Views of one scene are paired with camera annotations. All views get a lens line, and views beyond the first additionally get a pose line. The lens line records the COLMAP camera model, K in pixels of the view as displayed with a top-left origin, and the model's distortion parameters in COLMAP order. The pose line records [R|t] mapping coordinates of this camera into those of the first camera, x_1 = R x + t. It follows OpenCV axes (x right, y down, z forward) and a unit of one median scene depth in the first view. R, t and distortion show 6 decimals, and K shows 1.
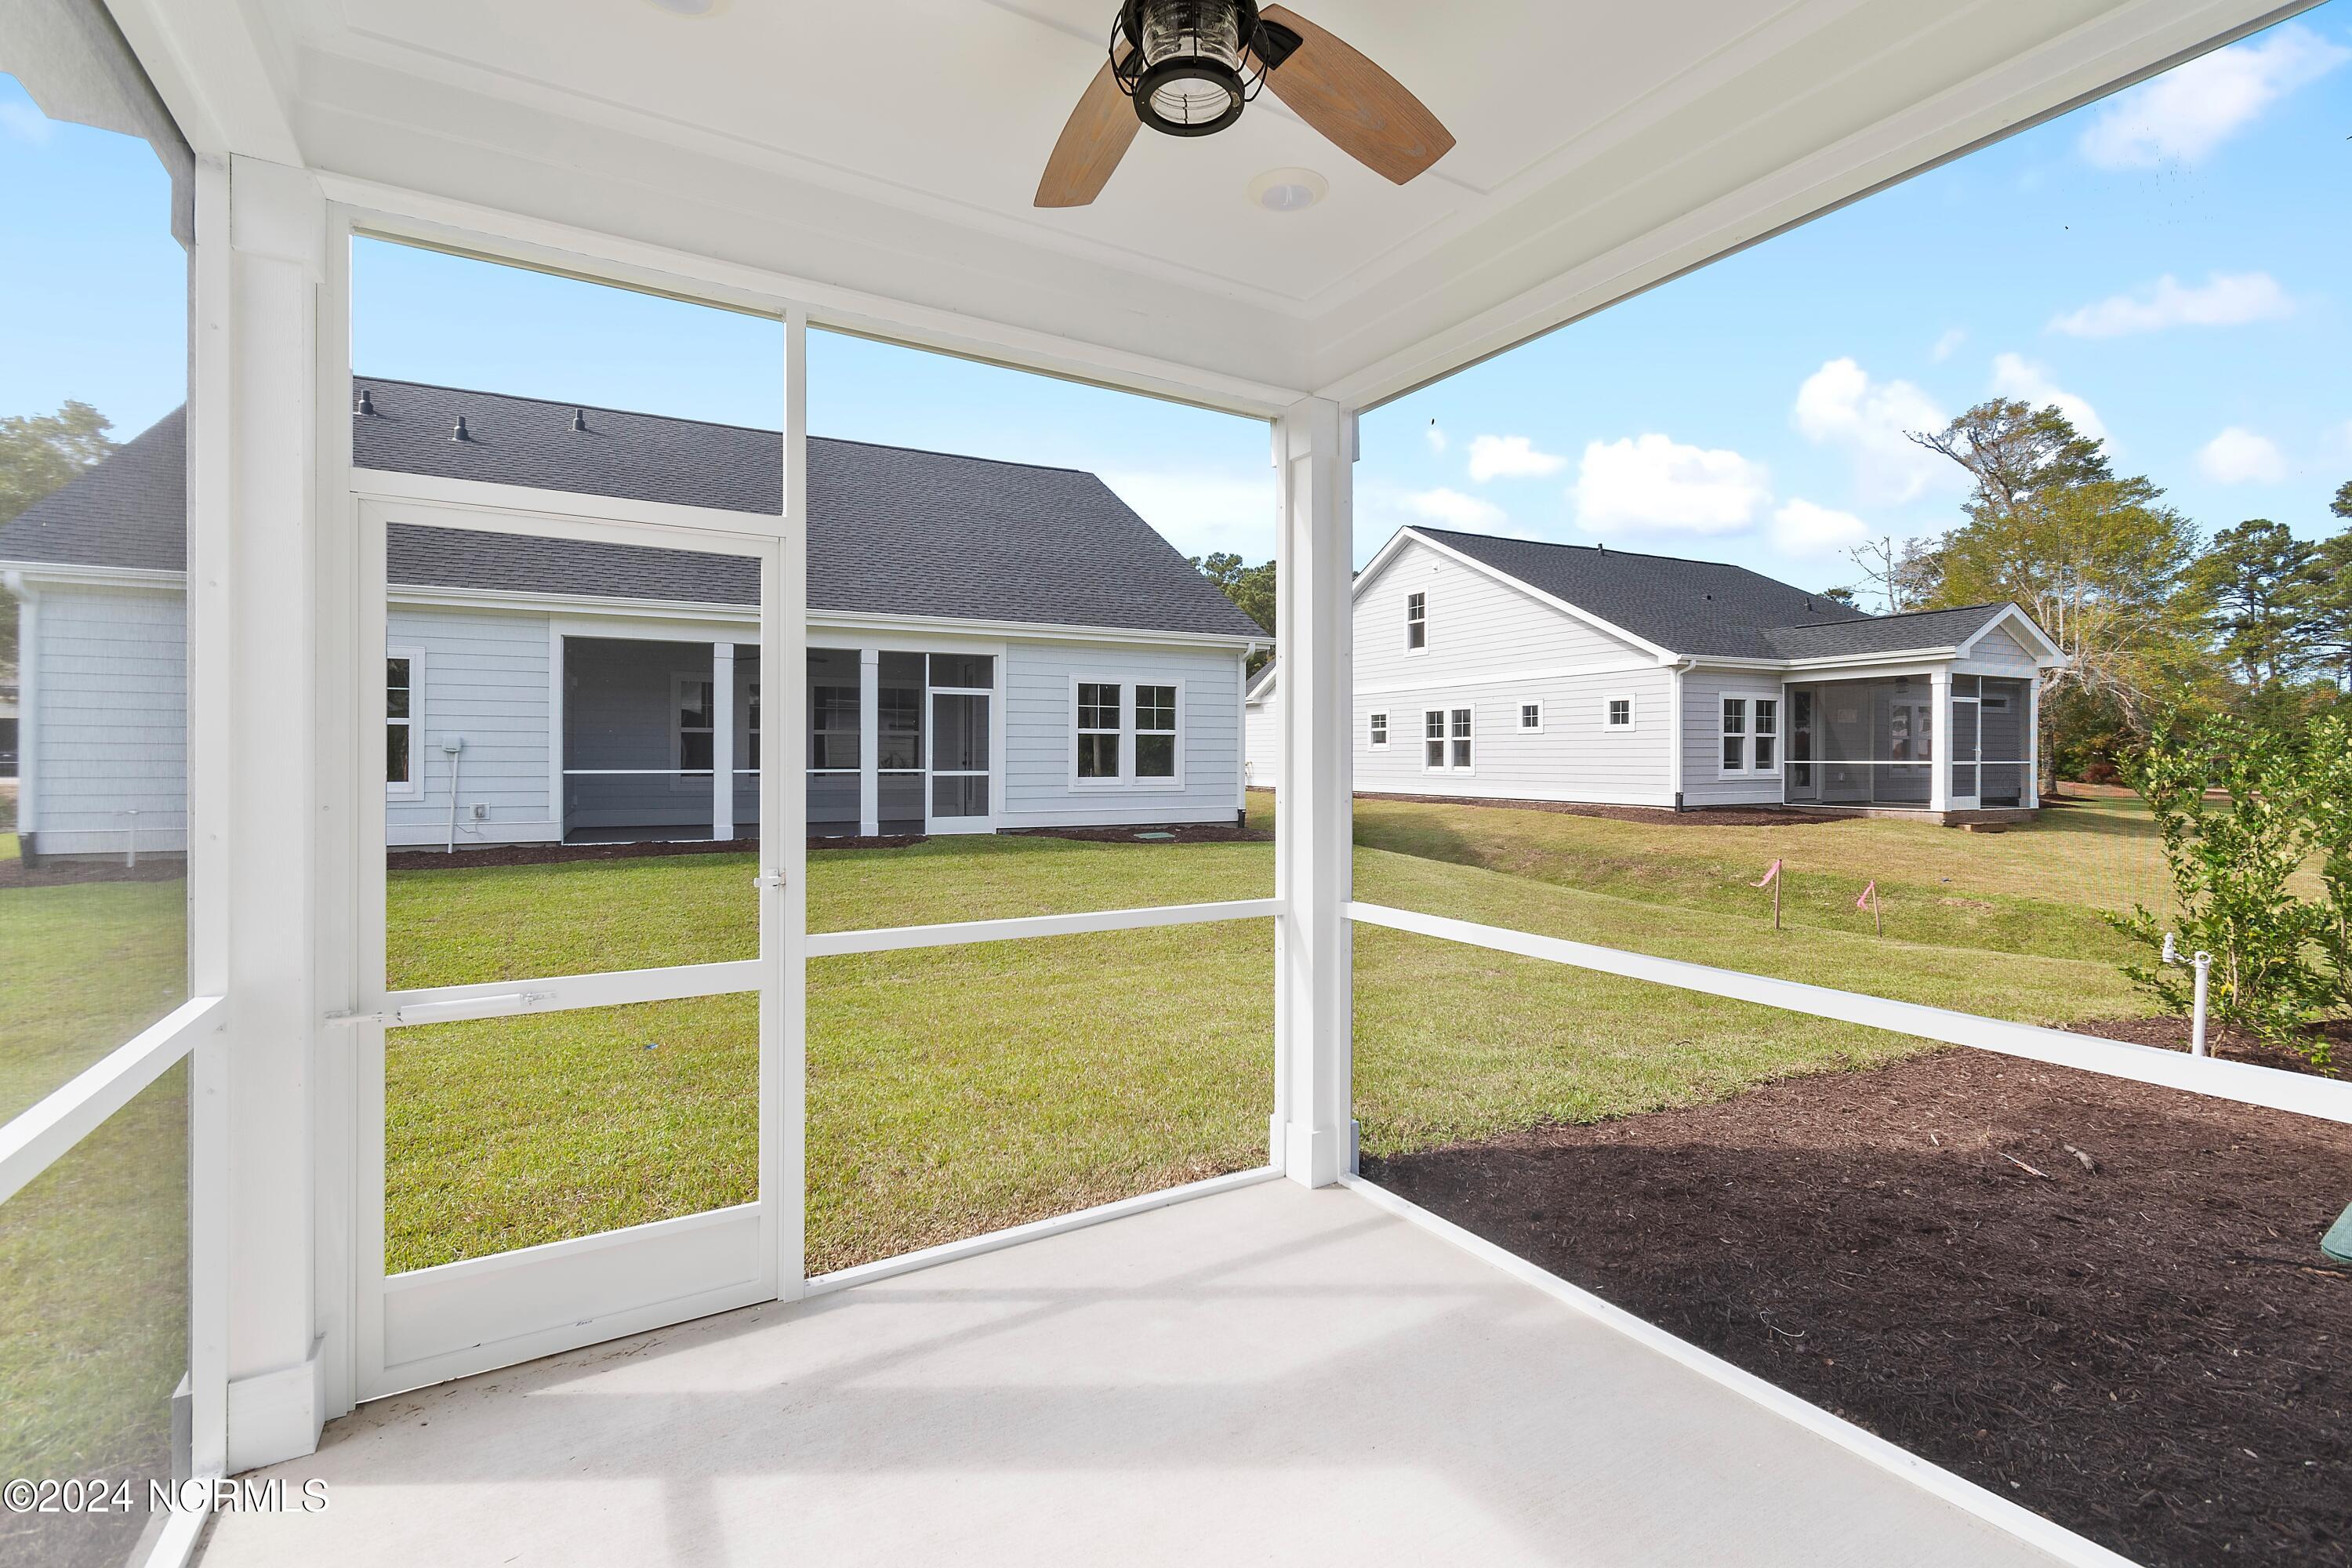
lens RADIAL K [[1035.8, 0, 1176.0], [0, 1035.8, 784.0], [0, 0, 1]] dist [0.000468, -0.000122]
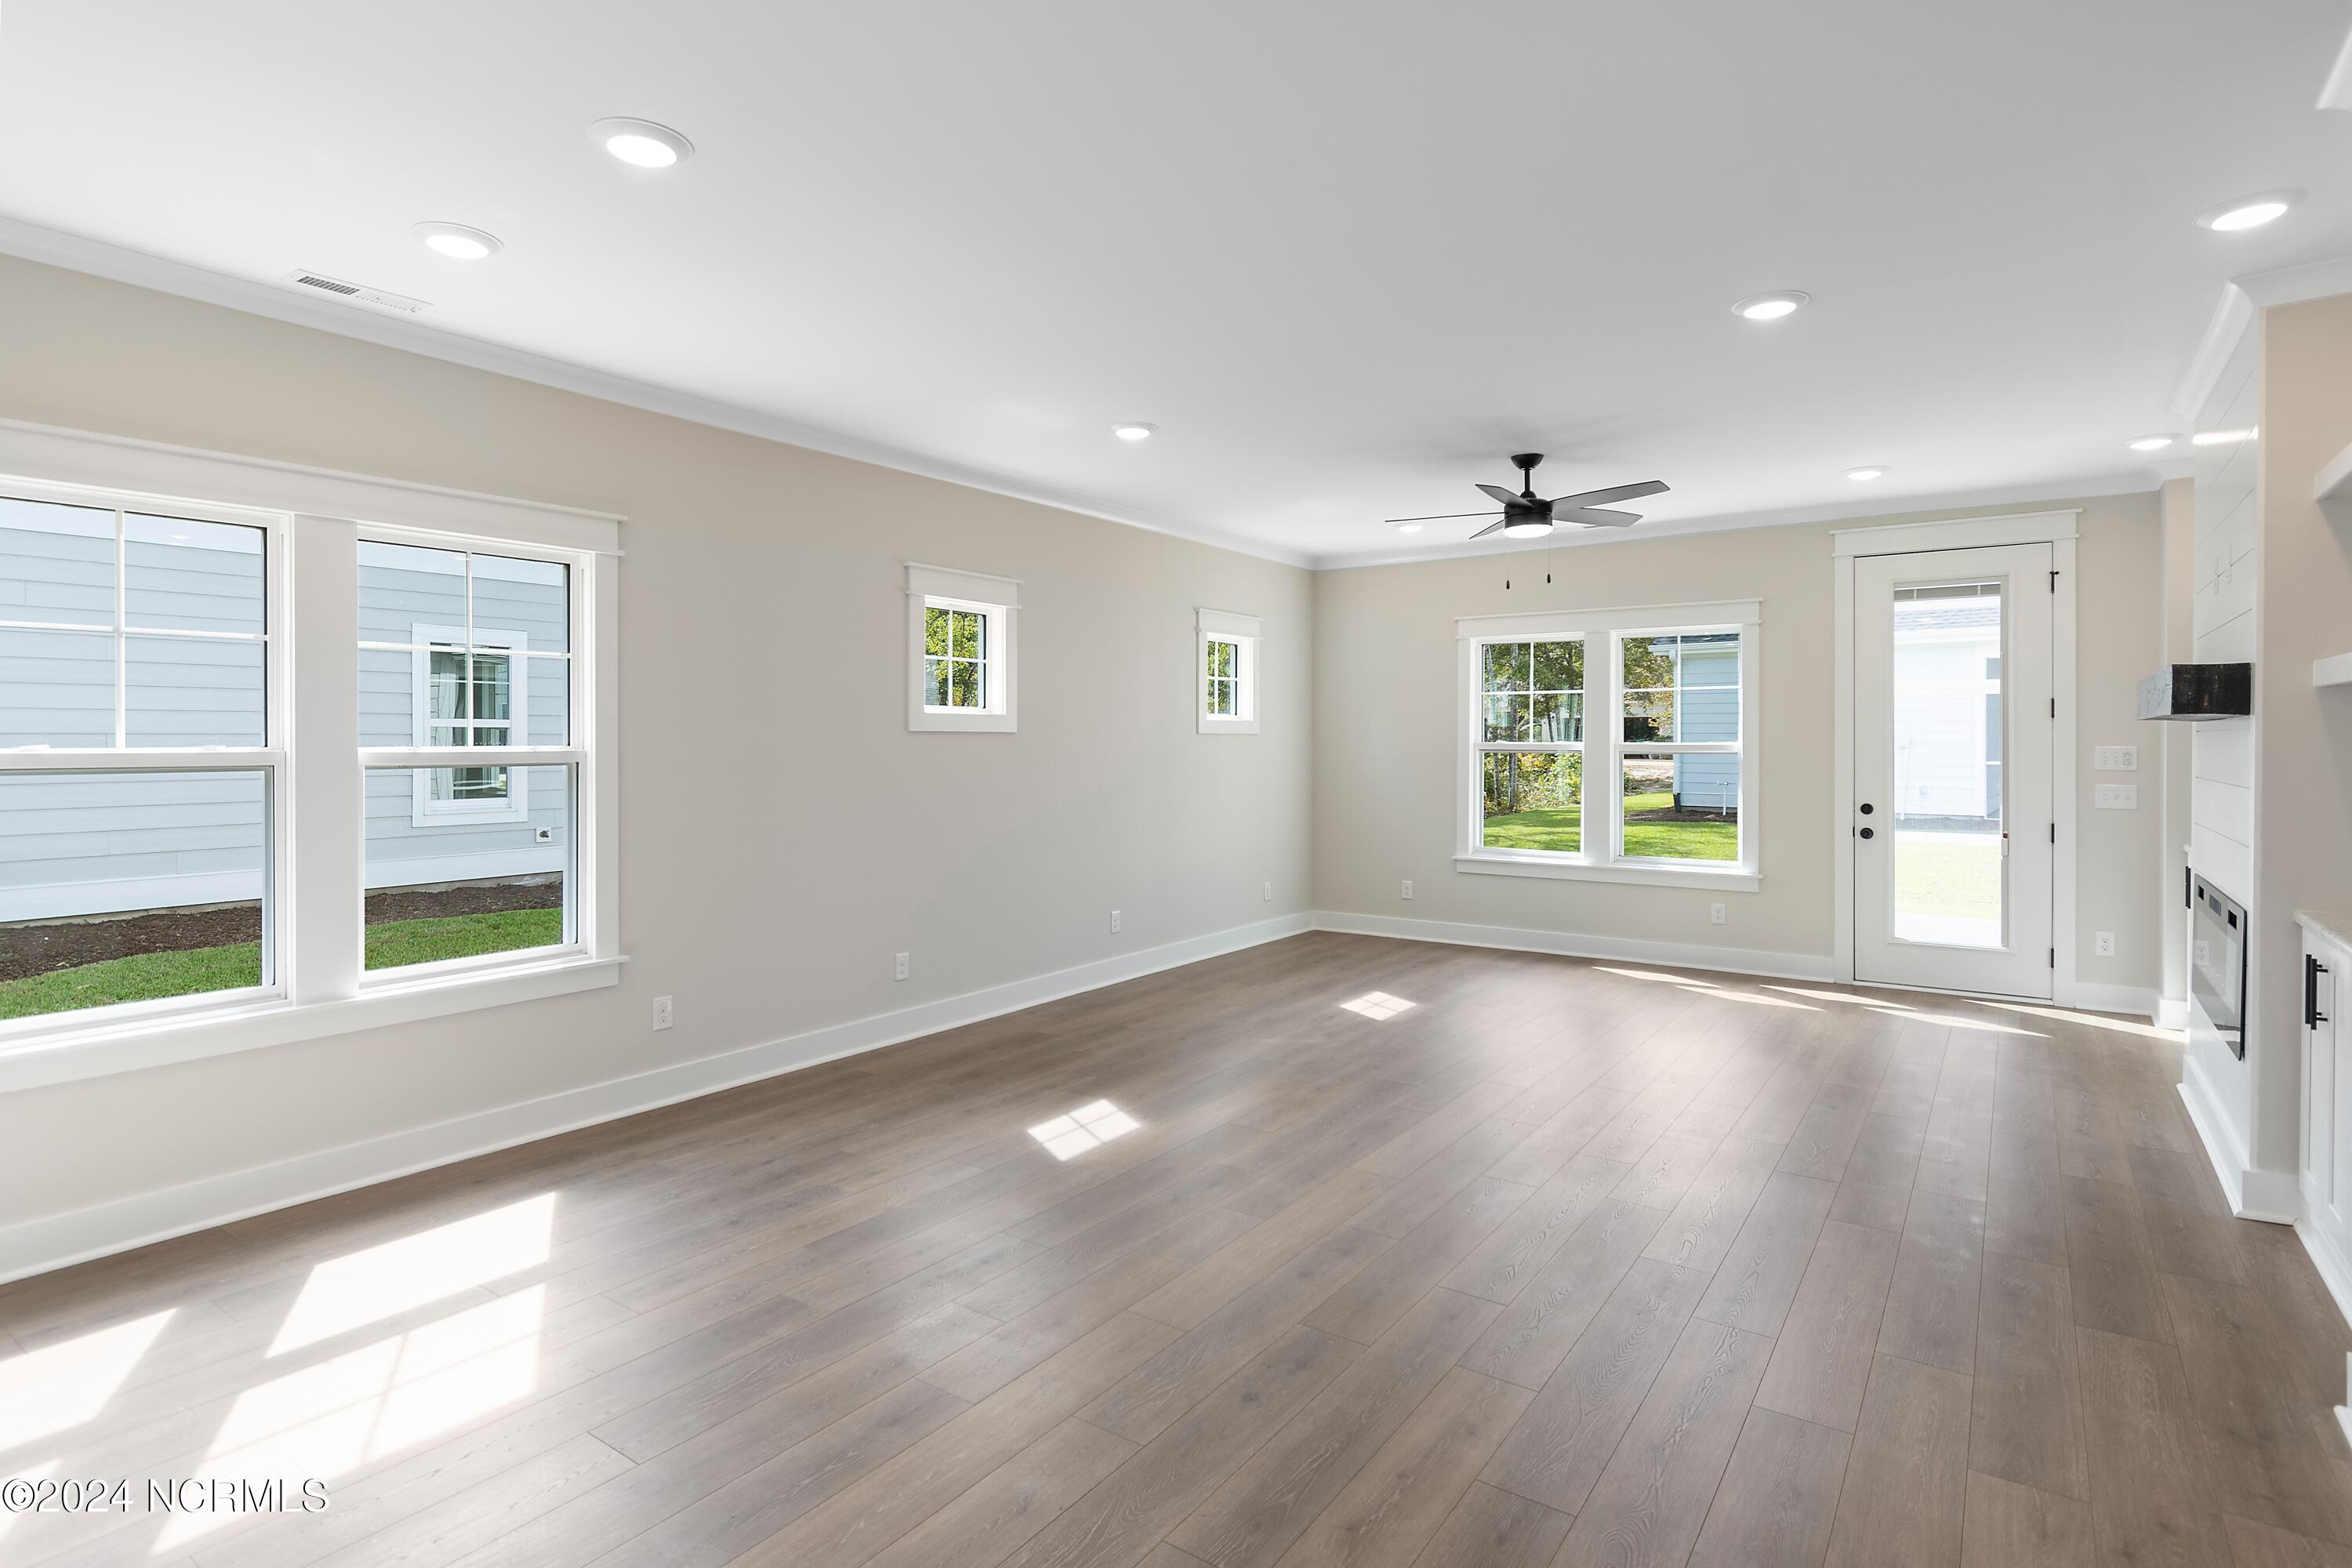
lens RADIAL K [[1192.2, 0, 1172.8], [0, 1192.2, 742.2], [0, 0, 1]] dist [0.001095, 0.000037]
pose [[0.403164, -0.000033, -0.915128, 0.365969], [-0.020934, 0.999738, -0.009258, -0.003149], [0.914888, 0.022889, 0.403057, -0.537482]]
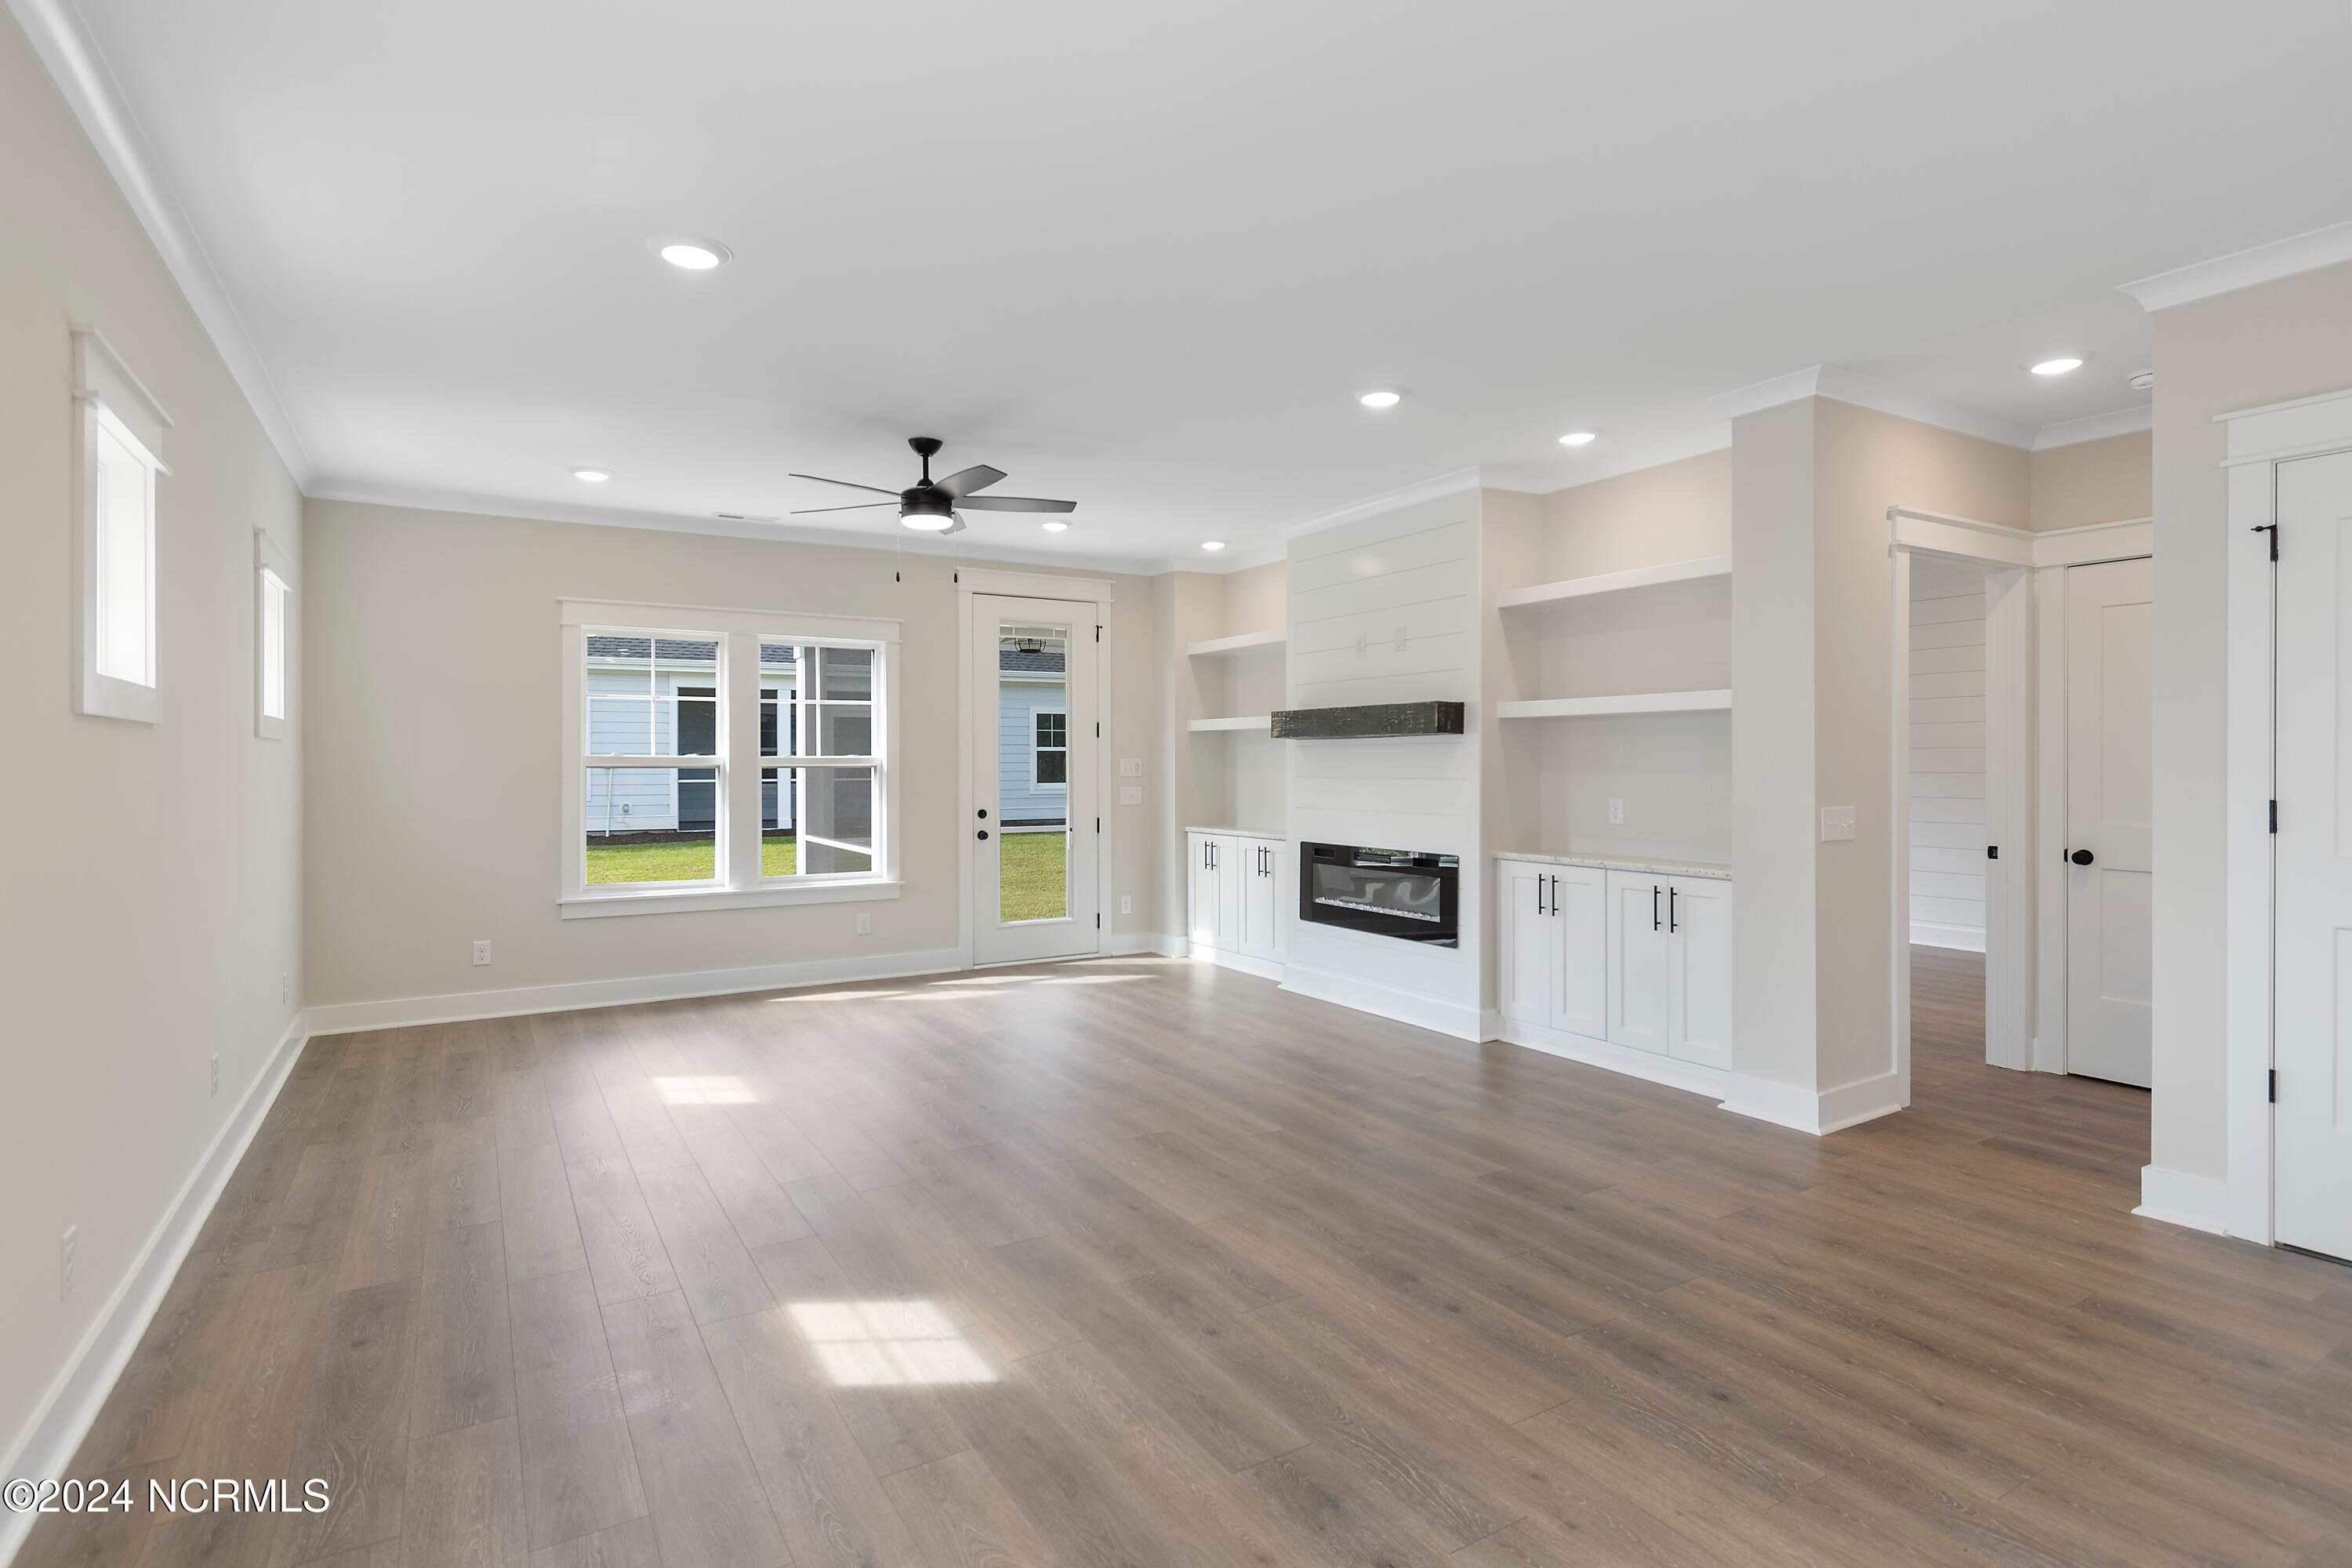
lens RADIAL K [[1167.2, 0, 1173.4], [0, 1167.2, 769.1], [0, 0, 1]] dist [0.001890, 0.000350]
pose [[0.999966, -0.002607, 0.007873, 0.088120], [0.002750, 0.999830, -0.018257, 0.003649], [-0.007824, 0.018278, 0.999802, -0.640938]]
